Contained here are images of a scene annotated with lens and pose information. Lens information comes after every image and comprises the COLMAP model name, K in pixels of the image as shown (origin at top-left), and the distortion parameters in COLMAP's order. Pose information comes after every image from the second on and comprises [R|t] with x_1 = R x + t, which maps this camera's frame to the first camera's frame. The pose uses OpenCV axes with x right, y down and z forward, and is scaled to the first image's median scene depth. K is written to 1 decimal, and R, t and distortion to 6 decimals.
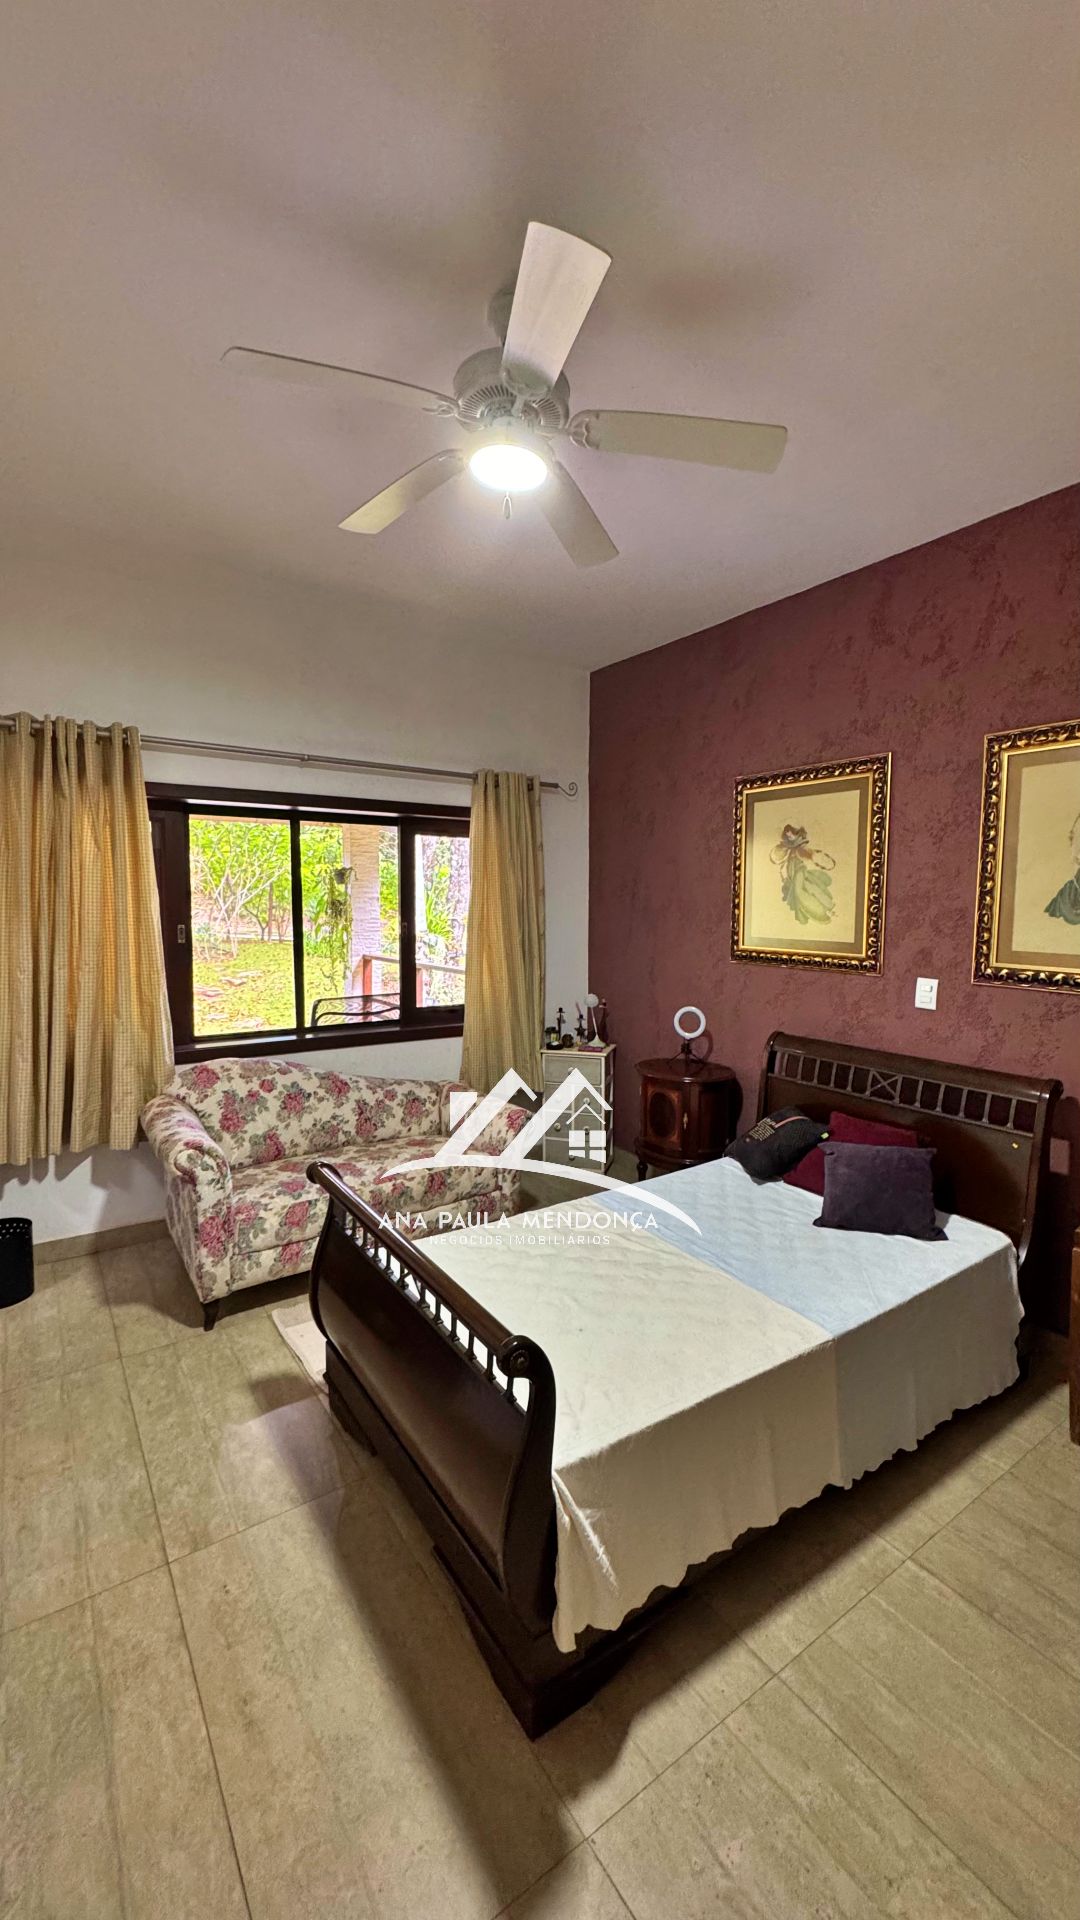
lens RADIAL K [[771.3, 0, 531.2], [0, 771.3, 951.9], [0, 0, 1]] dist [0.002452, 0.001515]
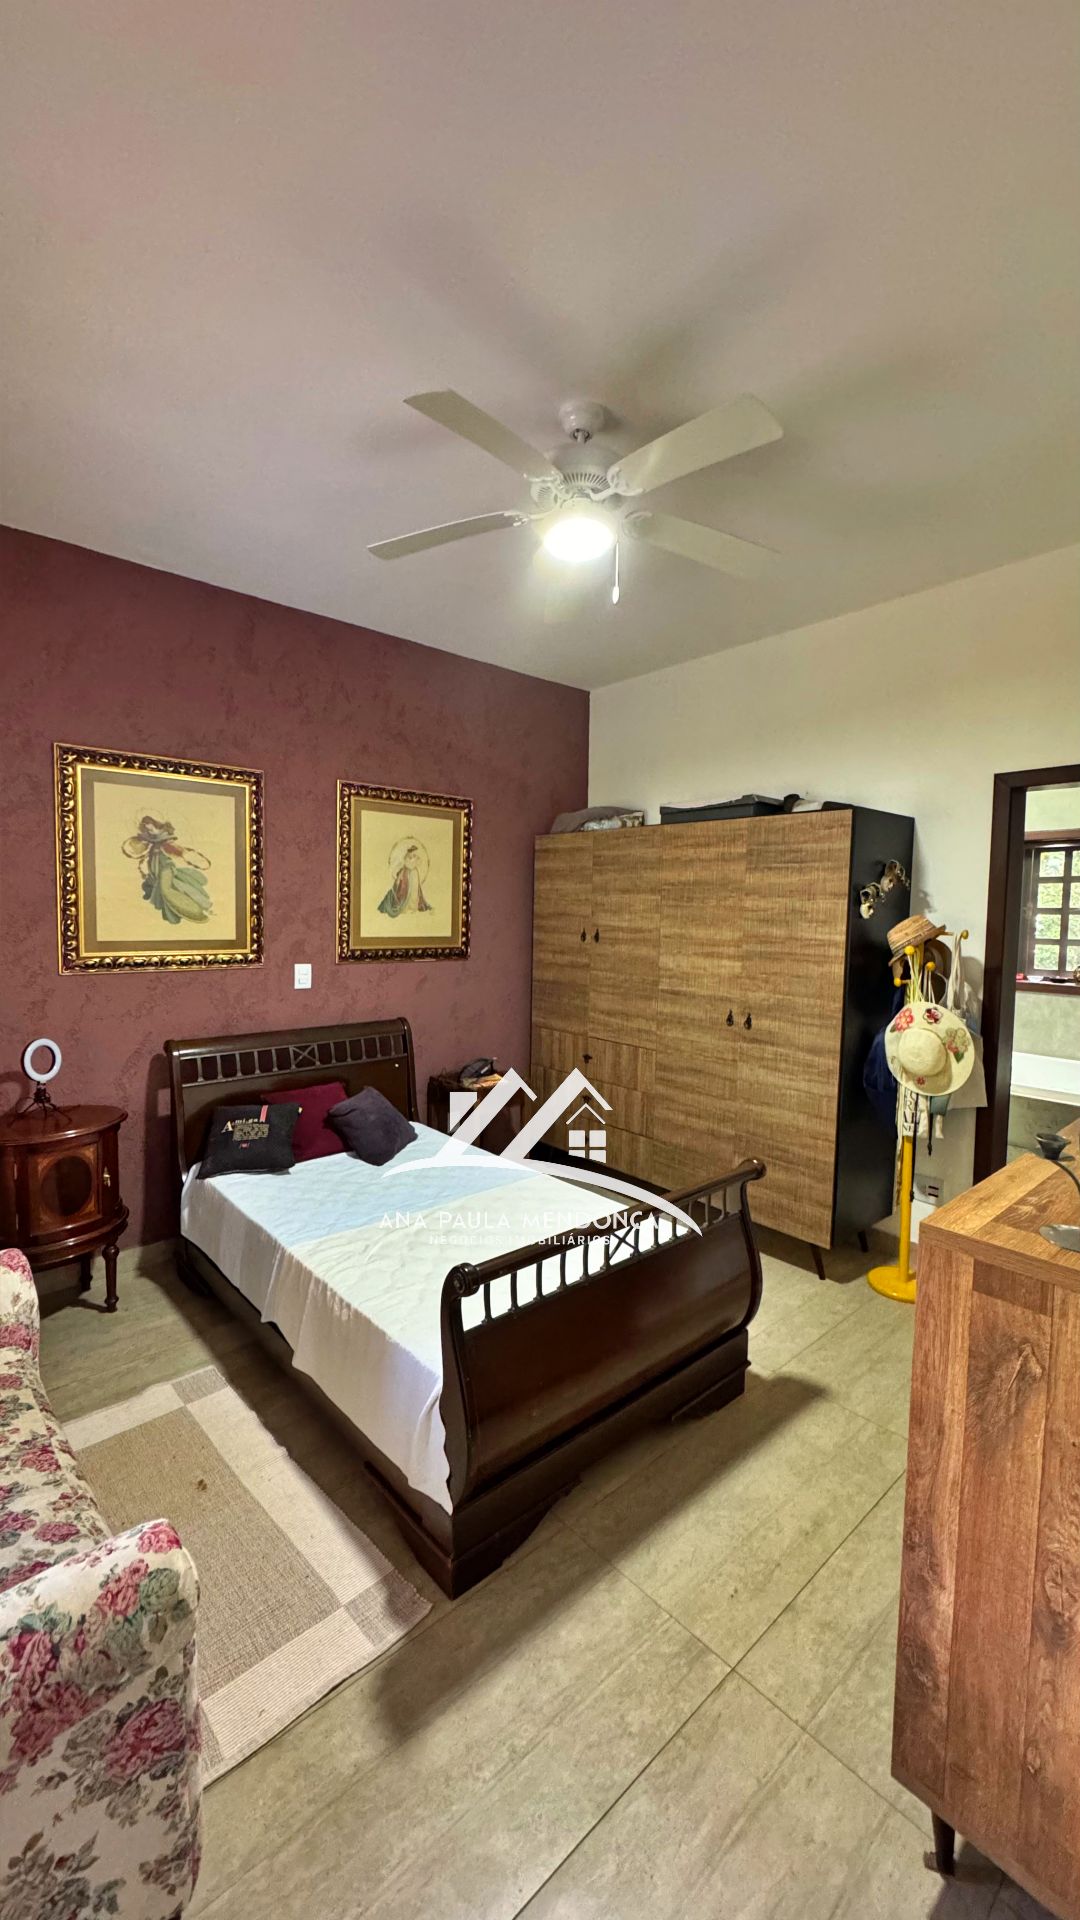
lens RADIAL K [[771.3, 0, 527.0], [0, 771.3, 965.0], [0, 0, 1]] dist [0.002452, 0.001515]
pose [[-0.132492, -0.091896, 0.986915, -0.760268], [0.041372, 0.994312, 0.098139, -0.070827], [-0.990320, 0.053833, -0.127937, 0.797040]]
